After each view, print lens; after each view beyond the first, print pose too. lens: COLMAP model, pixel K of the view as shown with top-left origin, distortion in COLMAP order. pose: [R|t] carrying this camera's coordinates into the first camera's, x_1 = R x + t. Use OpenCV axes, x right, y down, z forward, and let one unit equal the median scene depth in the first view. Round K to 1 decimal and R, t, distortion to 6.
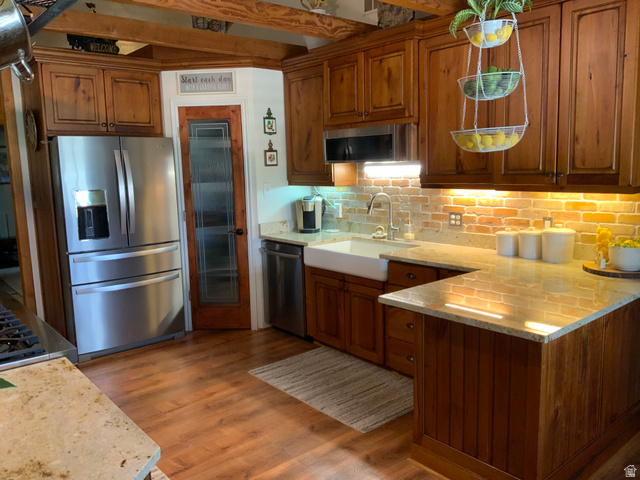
lens RADIAL K [[526.0, 0, 320.0], [0, 526.0, 240.0], [0, 0, 1]] dist [0.087664, -0.154013]
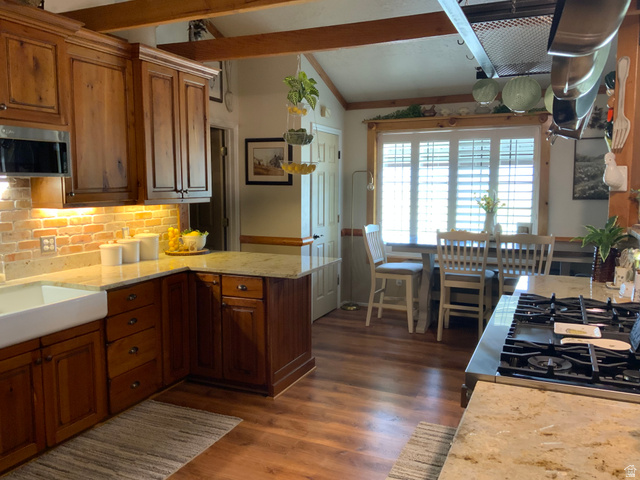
lens RADIAL K [[526.0, 0, 320.0], [0, 526.0, 240.0], [0, 0, 1]] dist [0.087664, -0.154013]
pose [[-0.431766, -0.071861, 0.899118, -0.788649], [0.140764, 0.979239, 0.145862, -0.119040], [-0.890934, 0.189542, -0.412687, 1.023506]]
